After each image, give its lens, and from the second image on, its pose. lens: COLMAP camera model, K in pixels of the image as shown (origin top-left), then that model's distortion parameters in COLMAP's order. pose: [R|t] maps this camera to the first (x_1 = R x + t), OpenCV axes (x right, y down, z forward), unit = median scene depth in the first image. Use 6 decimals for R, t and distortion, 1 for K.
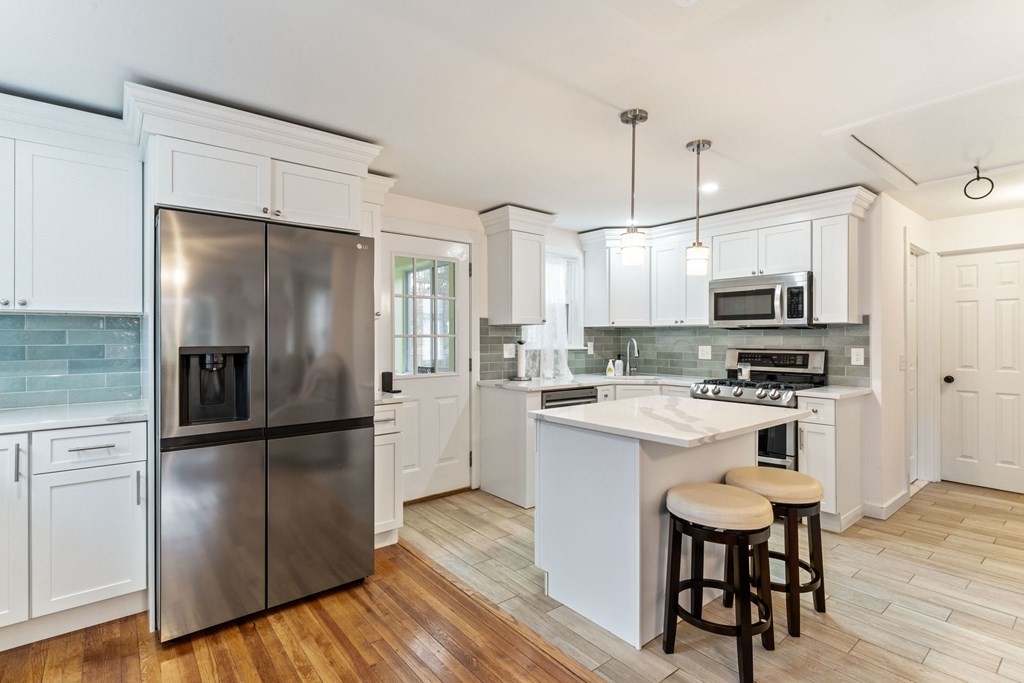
lens RADIAL K [[495.0, 0, 512.7], [0, 495.0, 336.3], [0, 0, 1]] dist [0.001508, 0.001381]
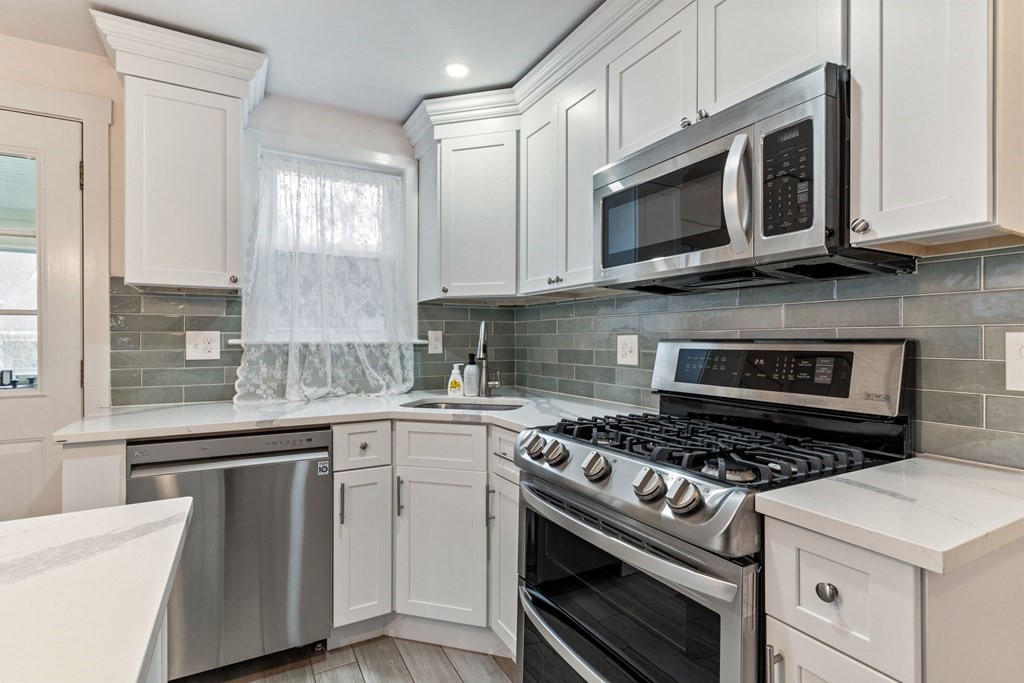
lens RADIAL K [[495.0, 0, 509.3], [0, 495.0, 335.9], [0, 0, 1]] dist [0.001508, 0.001381]
pose [[0.983943, -0.002658, -0.178466, 0.429543], [0.001841, 0.999987, -0.004747, 0.025603], [0.178476, 0.004342, 0.983935, 0.632712]]
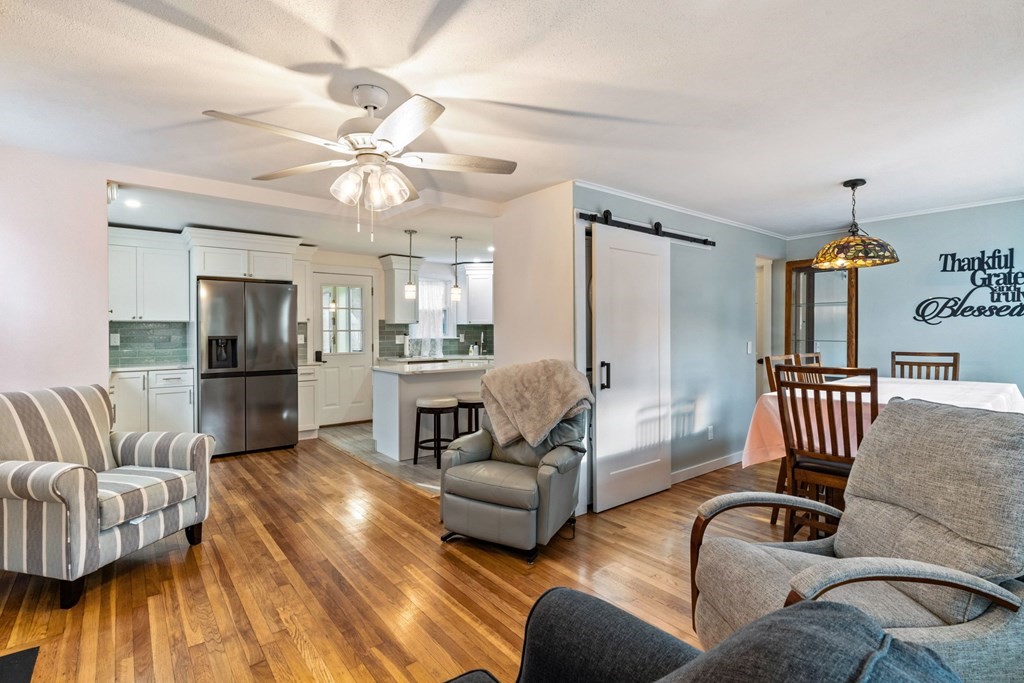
lens RADIAL K [[495.0, 0, 511.3], [0, 495.0, 336.3], [0, 0, 1]] dist [0.001508, 0.001381]
pose [[0.999840, -0.002027, -0.017782, 0.441930], [0.002280, 0.999896, 0.014239, -0.004760], [0.017751, -0.014277, 0.999740, -0.723326]]
